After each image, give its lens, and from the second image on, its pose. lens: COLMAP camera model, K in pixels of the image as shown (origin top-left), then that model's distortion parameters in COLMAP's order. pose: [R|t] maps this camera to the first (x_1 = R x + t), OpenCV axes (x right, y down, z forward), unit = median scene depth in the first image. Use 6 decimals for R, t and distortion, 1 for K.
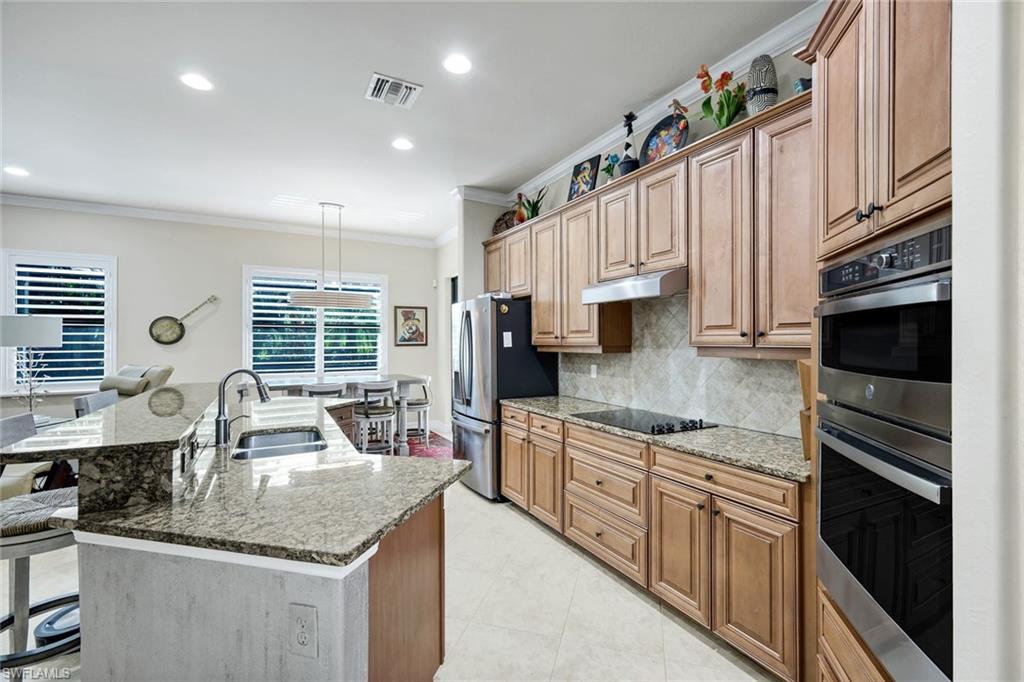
lens RADIAL K [[446.8, 0, 512.0], [0, 446.8, 341.0], [0, 0, 1]] dist [0.005081, 0.000295]
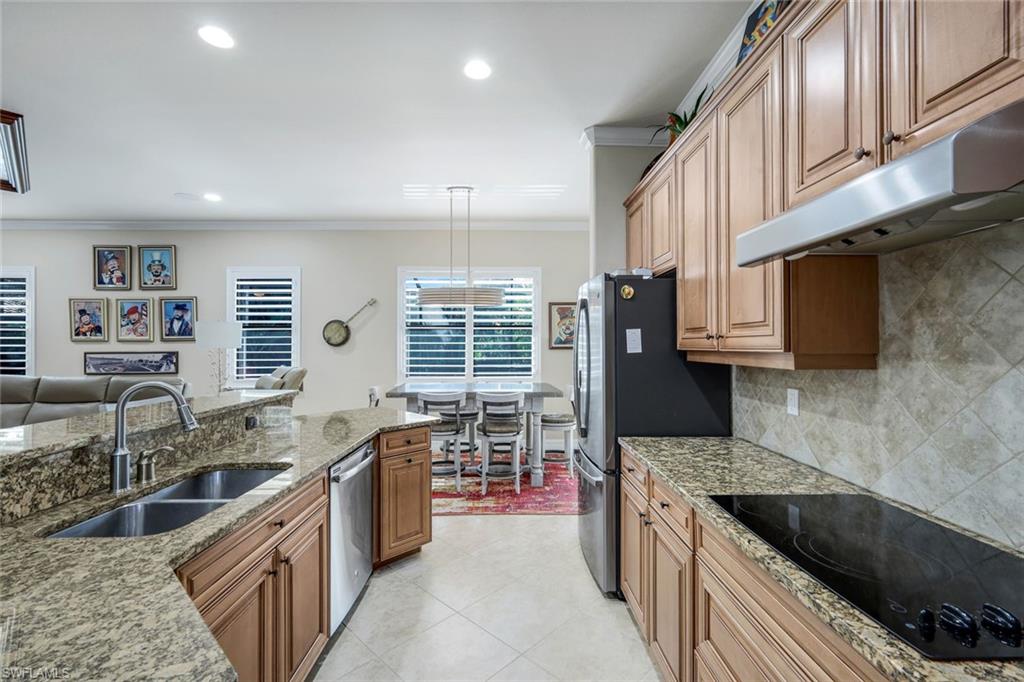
lens RADIAL K [[446.8, 0, 512.0], [0, 446.8, 341.0], [0, 0, 1]] dist [0.005081, 0.000295]
pose [[0.886437, -0.002200, -0.462845, 0.129414], [-0.000117, 0.999988, -0.004977, -0.000056], [0.462850, 0.004466, 0.886425, 0.371933]]
